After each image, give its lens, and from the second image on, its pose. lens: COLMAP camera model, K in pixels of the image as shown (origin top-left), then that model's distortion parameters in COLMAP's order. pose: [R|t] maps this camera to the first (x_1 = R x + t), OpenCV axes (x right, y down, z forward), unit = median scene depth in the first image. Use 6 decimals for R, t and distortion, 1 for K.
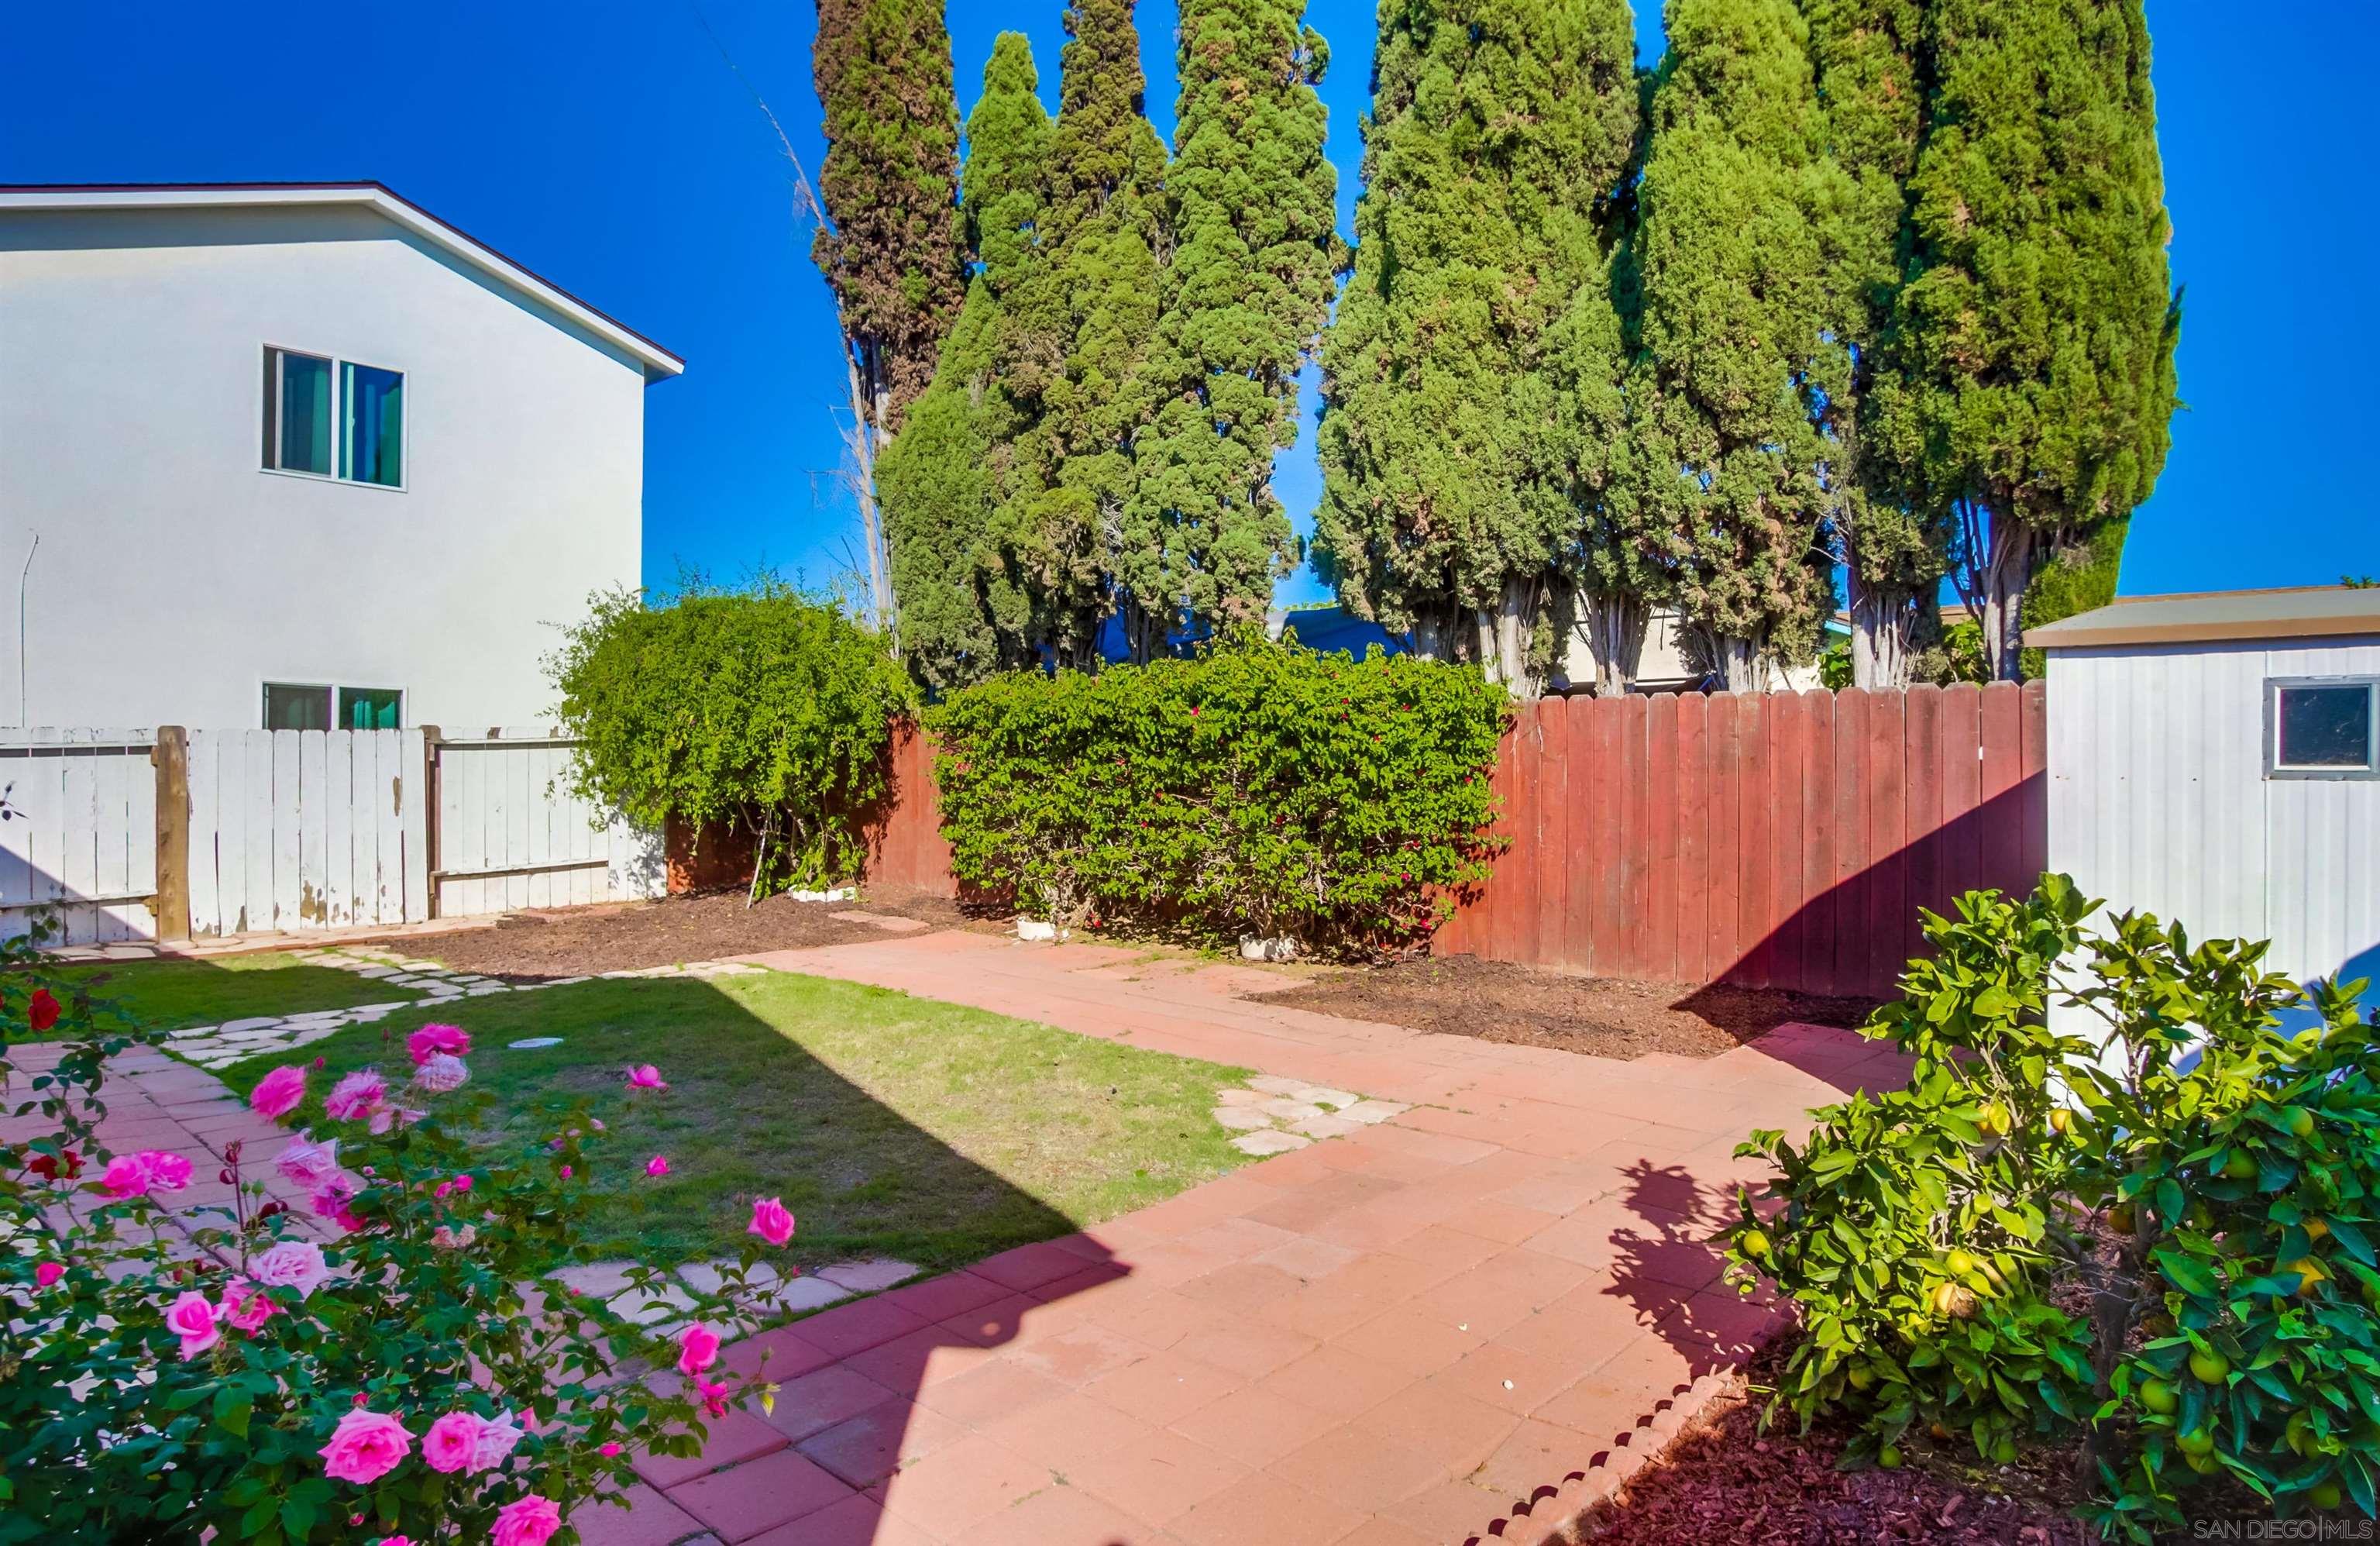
lens RADIAL K [[1474.4, 0, 1190.0], [0, 1474.4, 773.0], [0, 0, 1]] dist [-0.009202, 0.000953]
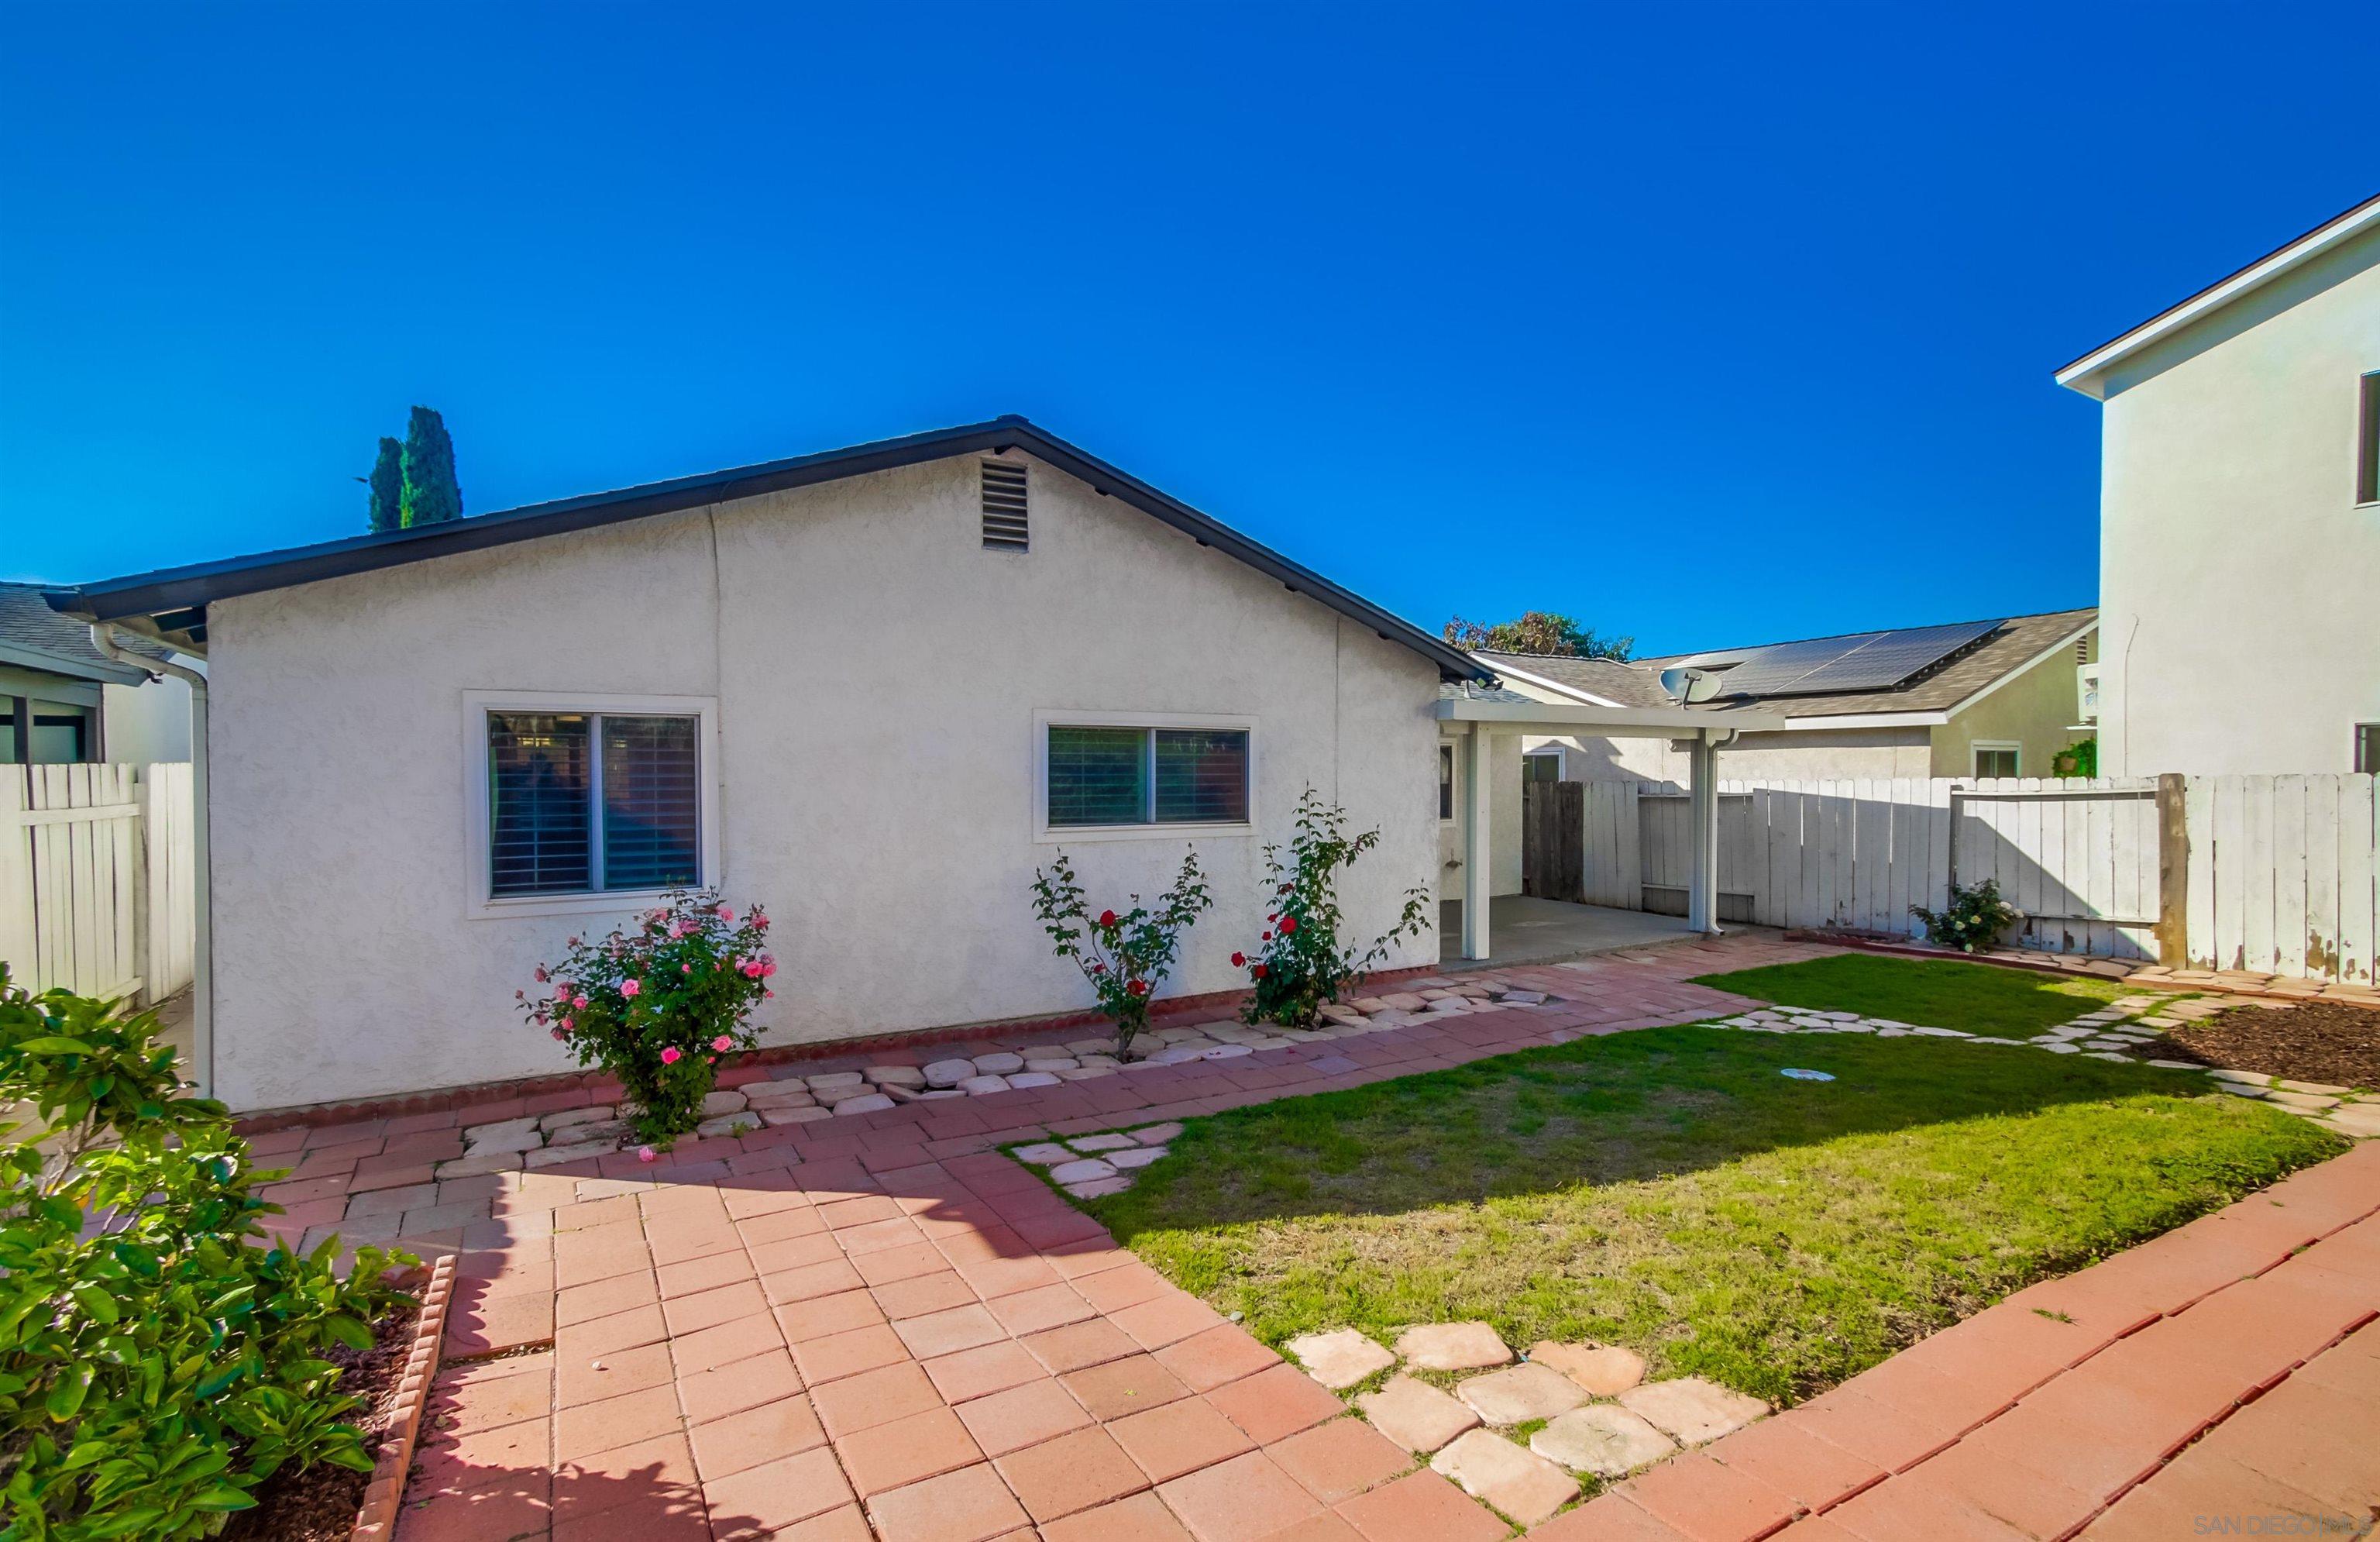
lens RADIAL K [[1096.3, 0, 1260.2], [0, 1096.3, 799.2], [0, 0, 1]] dist [-0.000561, -0.000103]
pose [[-0.260113, 0.006163, -0.965558, 0.299084], [-0.005775, 0.999952, 0.007939, -0.015651], [0.965561, 0.007641, -0.260065, 0.566174]]
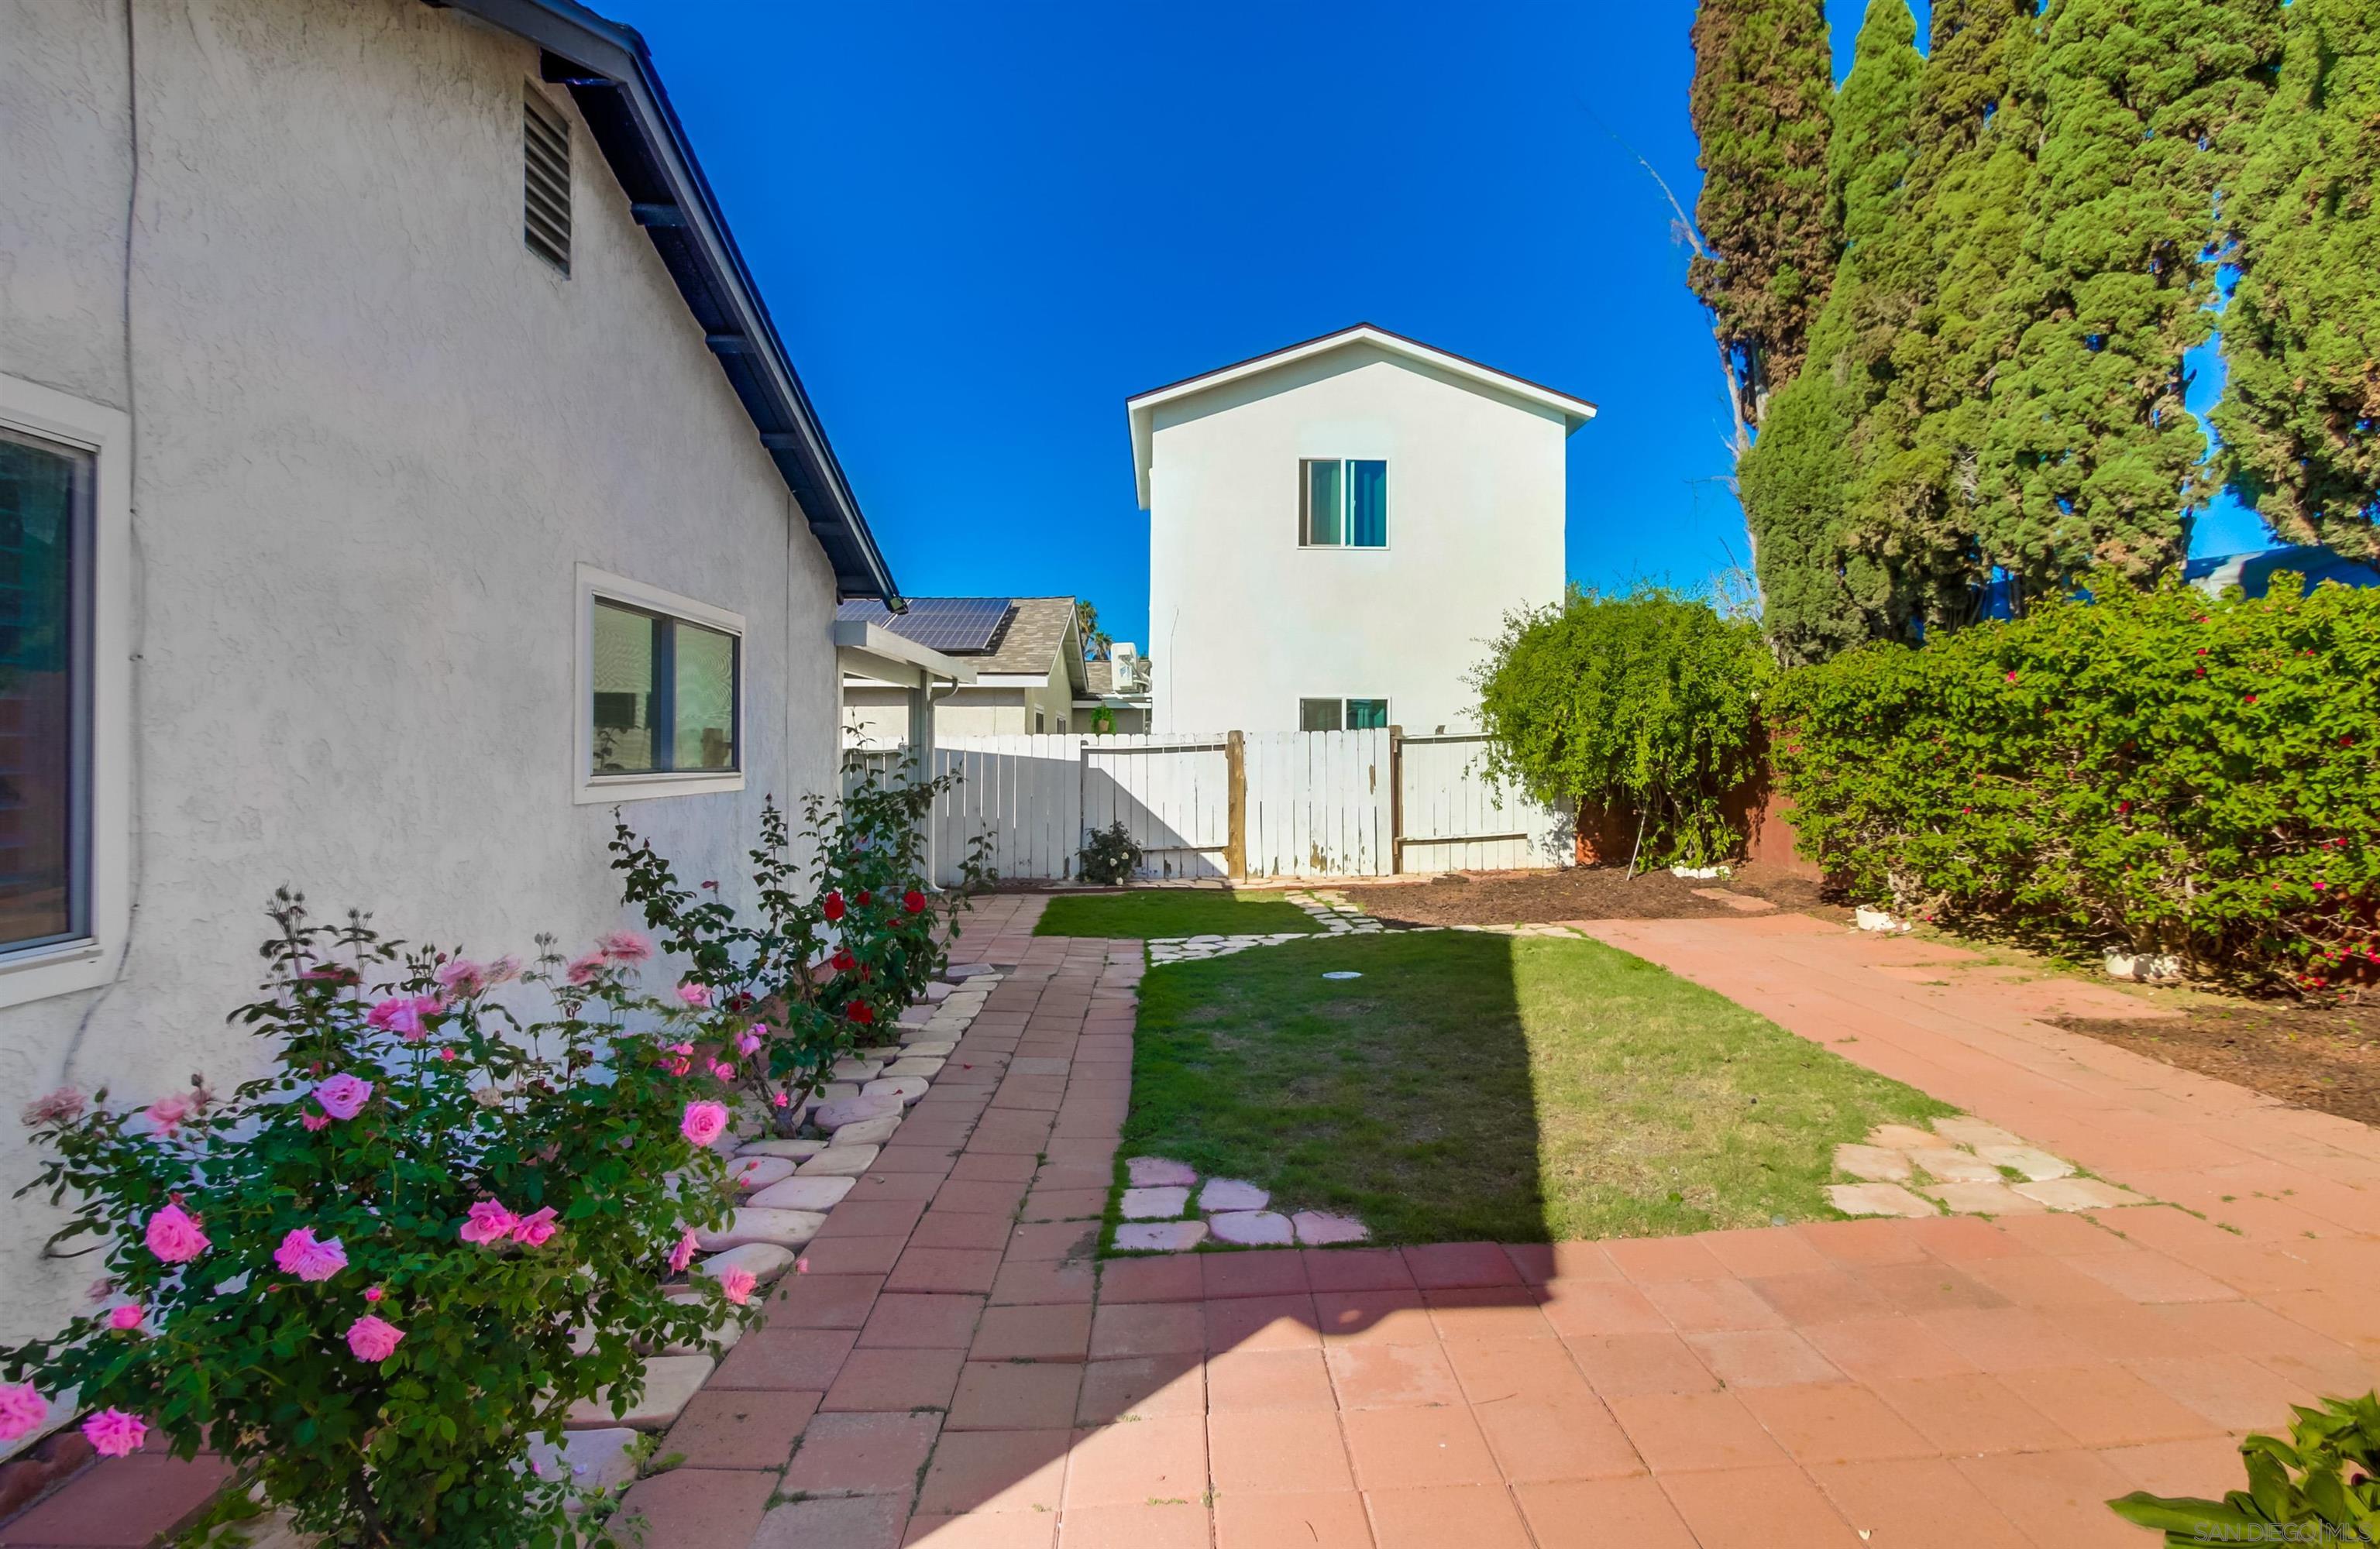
lens RADIAL K [[1204.0, 0, 1189.9], [0, 1204.0, 755.3], [0, 0, 1]] dist [0.000237, 0.001291]
pose [[0.702131, -0.013033, -0.711928, 0.129240], [0.006436, 0.999908, -0.011958, 0.006447], [0.712019, 0.003815, 0.702150, 0.132820]]
